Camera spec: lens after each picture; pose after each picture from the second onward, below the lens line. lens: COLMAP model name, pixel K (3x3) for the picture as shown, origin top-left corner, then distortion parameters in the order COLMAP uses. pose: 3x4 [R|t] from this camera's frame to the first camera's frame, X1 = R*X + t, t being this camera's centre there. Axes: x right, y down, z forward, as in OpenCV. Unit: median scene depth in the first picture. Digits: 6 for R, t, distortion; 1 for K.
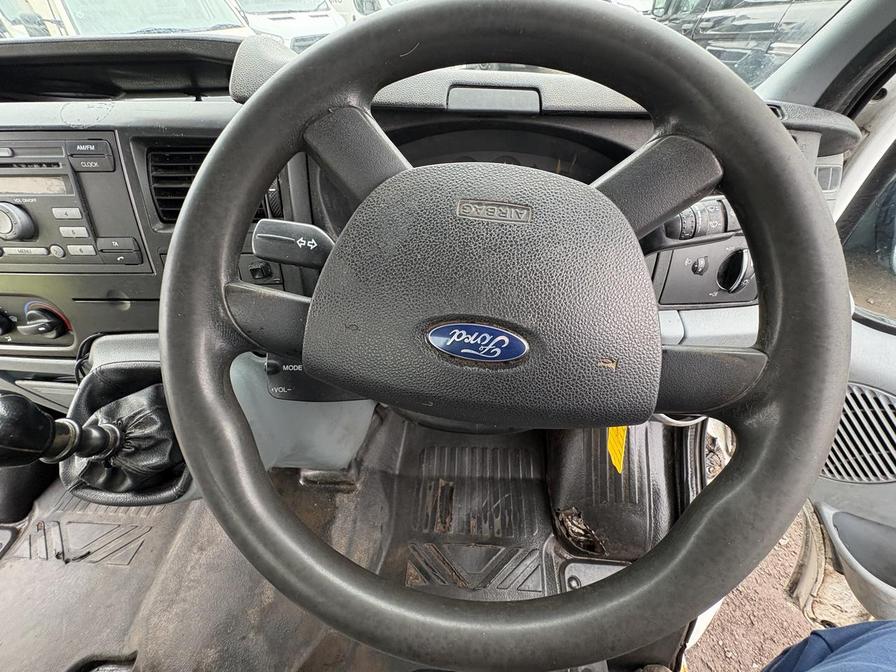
lens RADIAL K [[356.0, 0, 450.3], [0, 356.0, 338.7], [0, 0, 1]] dist [-0.001124, -0.000188]
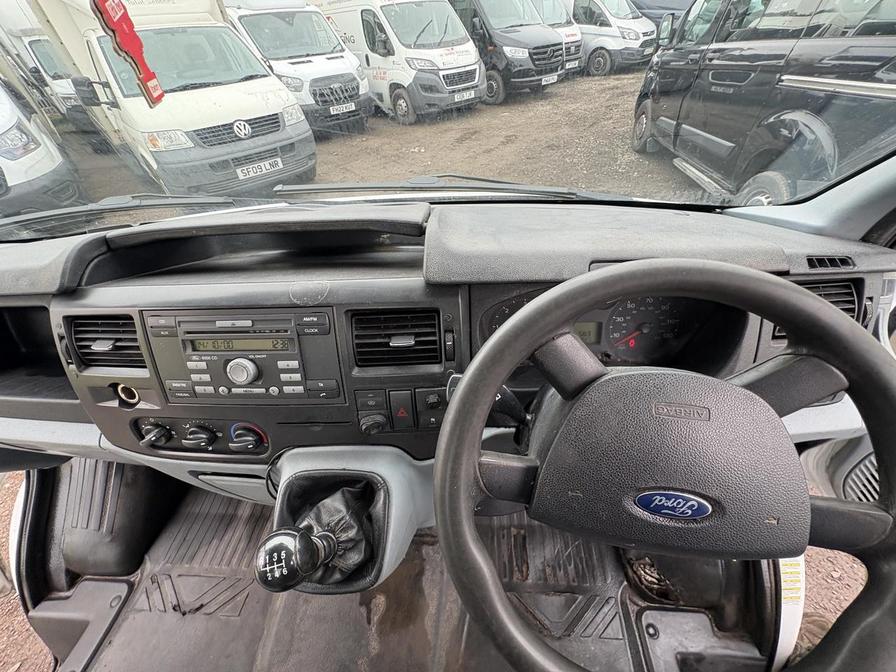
lens RADIAL K [[356.7, 0, 447.8], [0, 356.7, 337.5], [0, 0, 1]] dist [-0.000386, -0.000479]
pose [[0.999136, -0.031640, -0.026945, -0.207174], [0.030597, 0.998799, -0.038278, -0.171342], [0.028124, 0.037421, 0.998904, -0.123695]]
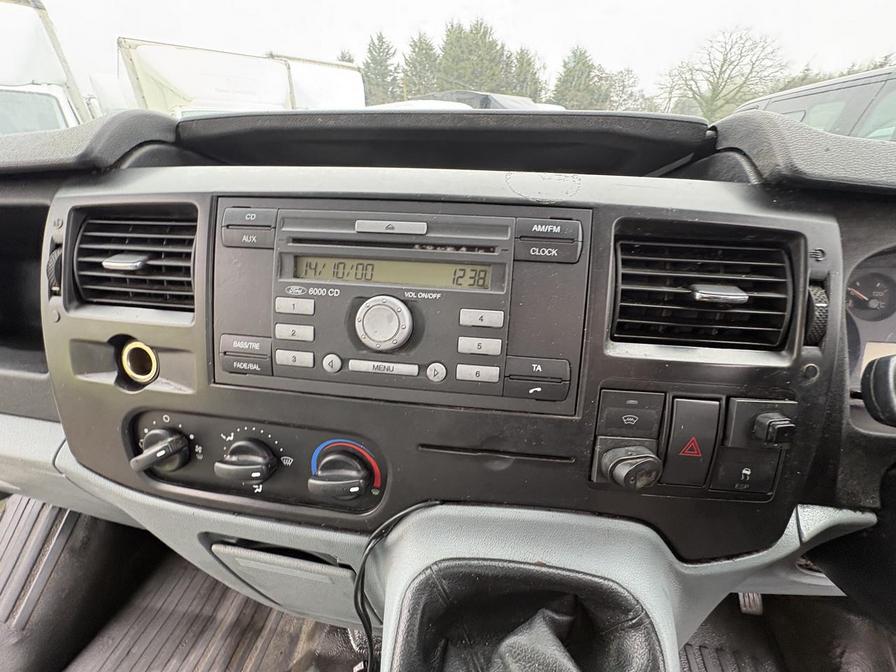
lens RADIAL K [[358.1, 0, 448.0], [0, 358.1, 336.0], [0, 0, 1]] dist [-0.000469, -0.000347]
pose [[0.996928, 0.069461, -0.036196, -0.497270], [-0.076672, 0.959888, -0.269698, -0.063880], [0.016010, 0.271644, 0.962265, 0.173084]]
